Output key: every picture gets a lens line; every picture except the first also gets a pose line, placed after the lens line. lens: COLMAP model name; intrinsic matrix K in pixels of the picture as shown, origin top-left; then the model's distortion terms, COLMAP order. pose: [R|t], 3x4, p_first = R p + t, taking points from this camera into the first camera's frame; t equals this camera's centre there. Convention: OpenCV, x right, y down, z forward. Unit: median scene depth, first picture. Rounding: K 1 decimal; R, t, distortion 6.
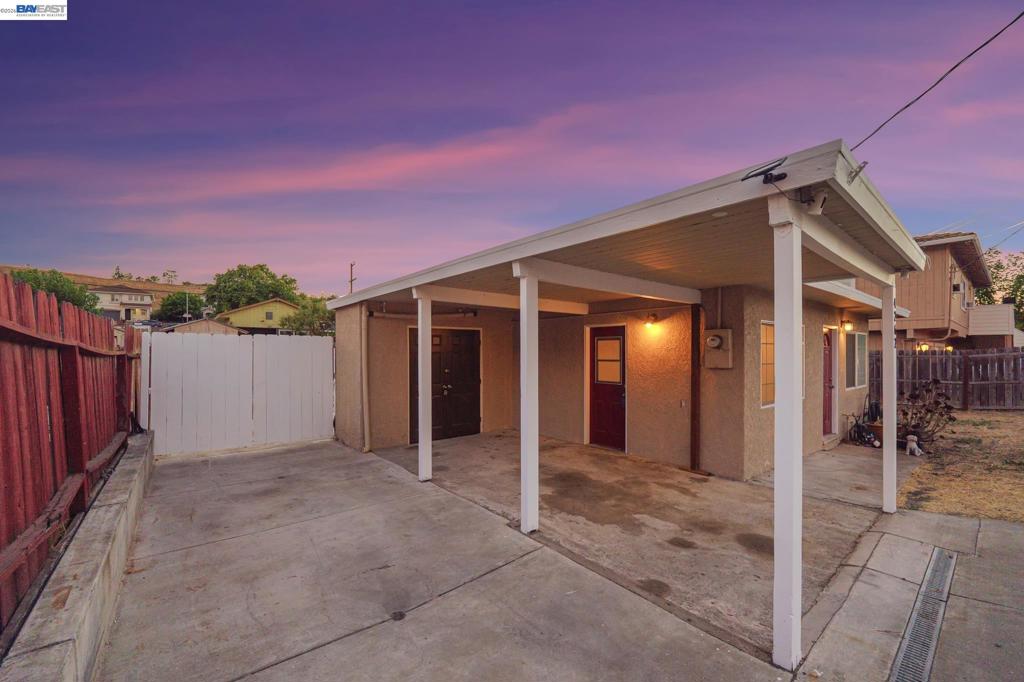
lens RADIAL K [[417.8, 0, 512.9], [0, 417.8, 354.1], [0, 0, 1]] dist [-0.011176, 0.000008]
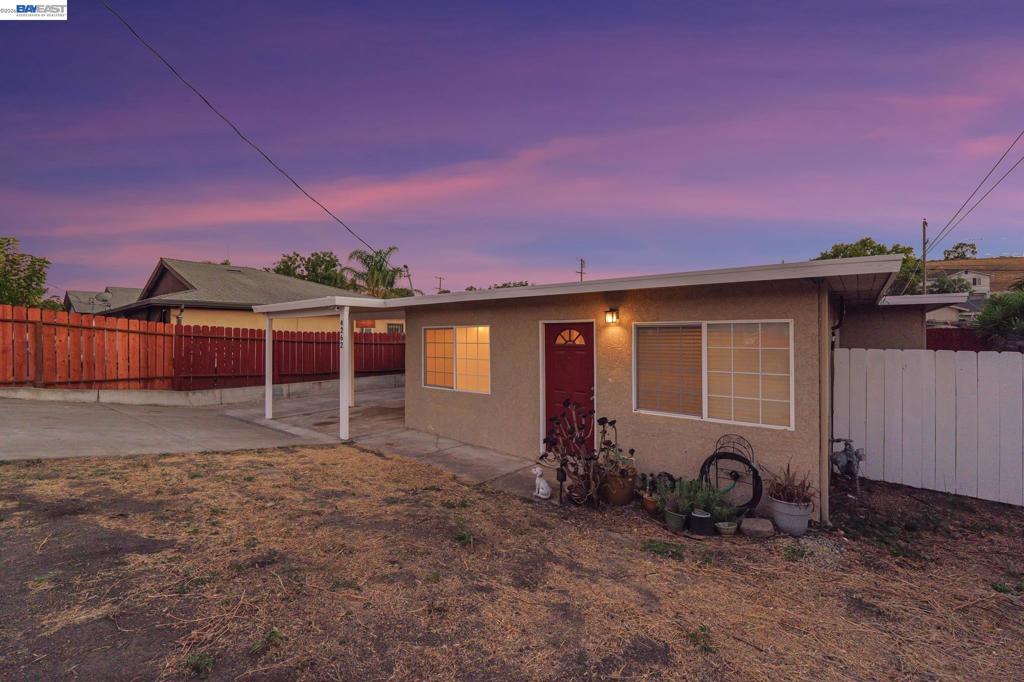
lens RADIAL K [[417.8, 0, 509.2], [0, 417.8, 343.2], [0, 0, 1]] dist [-0.011176, 0.000008]
pose [[0.206867, 0.018429, -0.978195, 1.820496], [-0.001940, 0.999828, 0.018426, -0.044272], [0.978367, -0.001914, 0.206868, 0.856943]]
